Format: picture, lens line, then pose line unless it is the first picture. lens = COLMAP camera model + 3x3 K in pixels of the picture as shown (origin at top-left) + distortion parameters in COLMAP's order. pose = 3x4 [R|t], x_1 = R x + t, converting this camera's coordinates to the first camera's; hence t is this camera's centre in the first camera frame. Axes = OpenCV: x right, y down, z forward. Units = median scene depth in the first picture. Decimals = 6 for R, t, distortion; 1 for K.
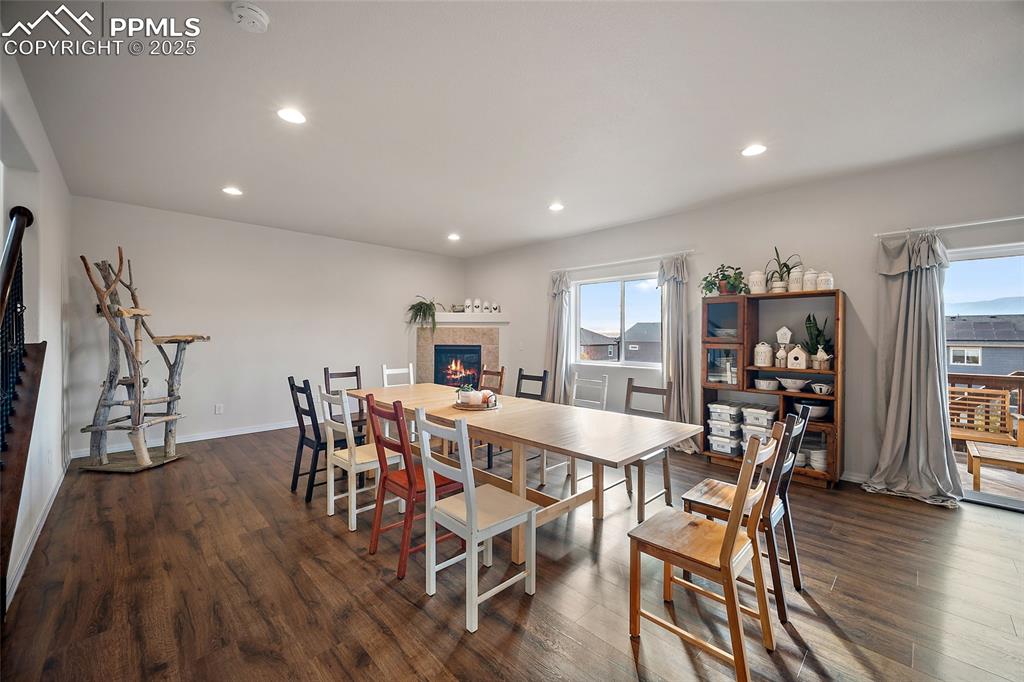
lens RADIAL K [[404.3, 0, 507.9], [0, 404.3, 337.4], [0, 0, 1]] dist [-0.002092, 0.000284]
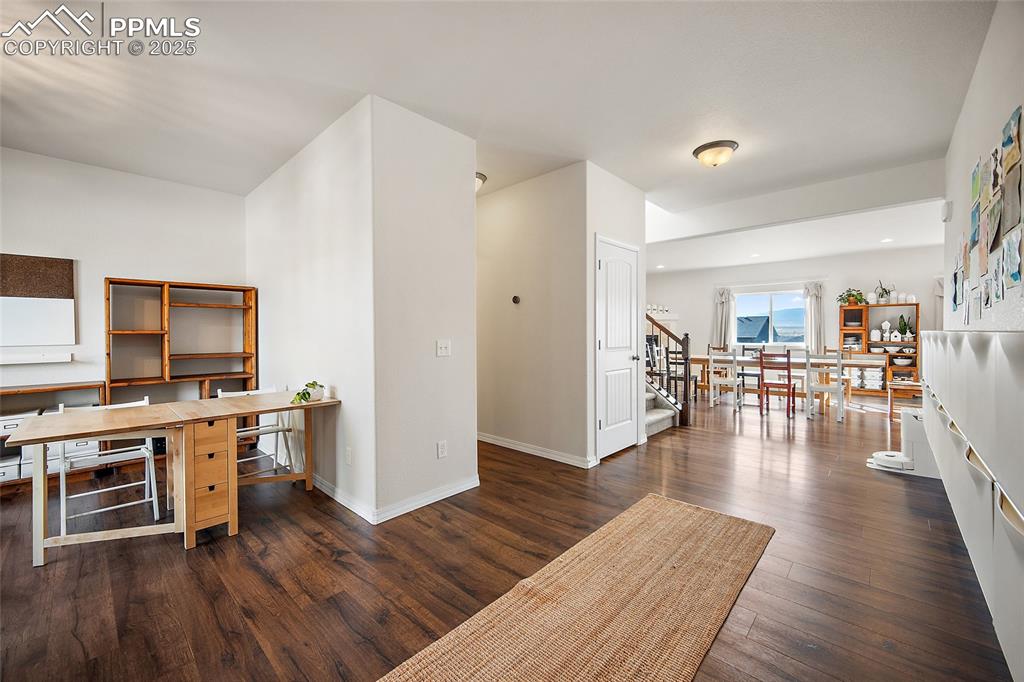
lens RADIAL K [[404.3, 0, 503.6], [0, 404.3, 335.8], [0, 0, 1]] dist [-0.002092, 0.000284]
pose [[0.999013, -0.009639, 0.043350, -1.340888], [0.009525, 0.999951, 0.002836, 0.023834], [-0.043375, -0.002420, 0.999056, -0.941454]]
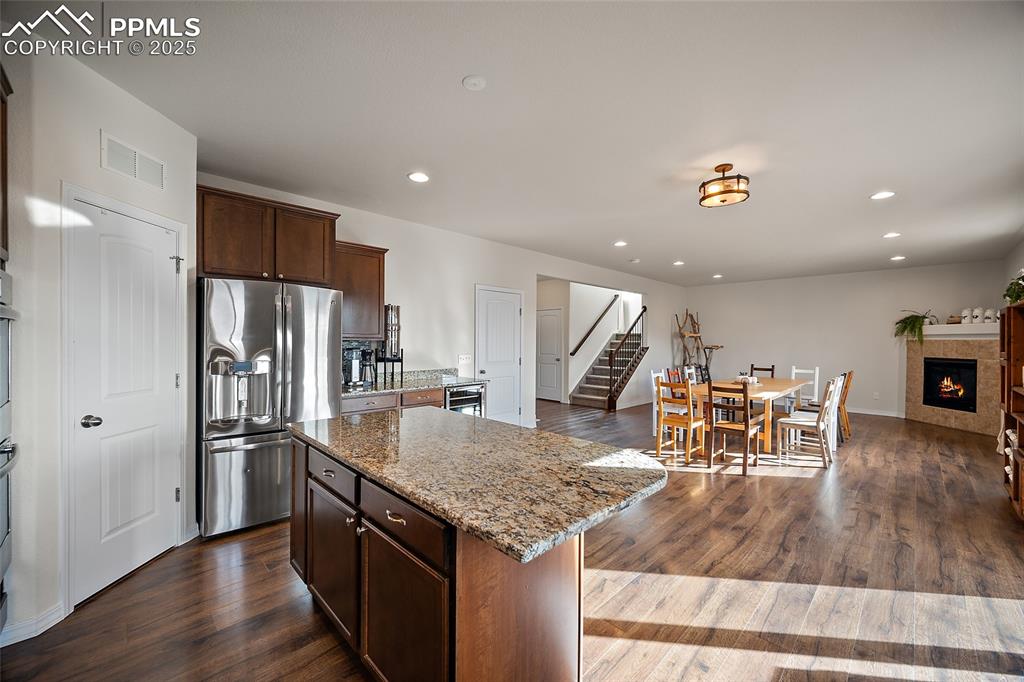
lens RADIAL K [[404.3, 0, 504.4], [0, 404.3, 338.9], [0, 0, 1]] dist [-0.002092, 0.000284]
pose [[0.000907, -0.007088, -0.999974, 1.539275], [-0.016391, 0.999840, -0.007102, -0.006187], [0.999865, 0.016397, 0.000790, -0.097731]]
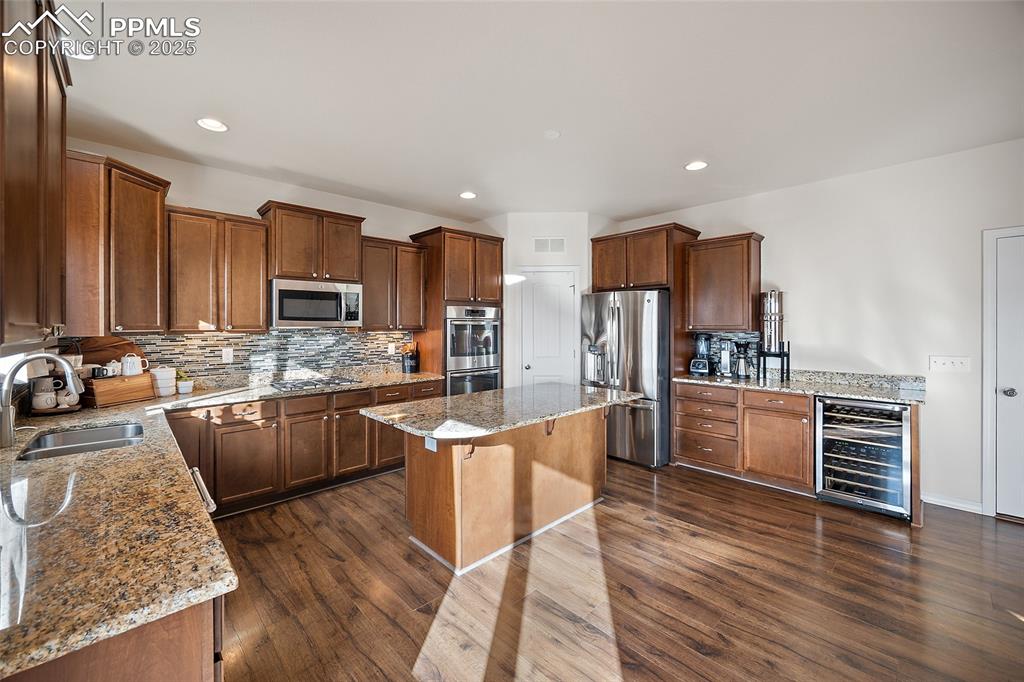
lens RADIAL K [[404.3, 0, 507.7], [0, 404.3, 332.5], [0, 0, 1]] dist [-0.002092, 0.000284]
pose [[-0.999944, -0.000943, 0.010564, 1.010712], [-0.000651, 0.999620, 0.027562, -0.031497], [-0.010586, 0.027554, -0.999564, 0.625535]]
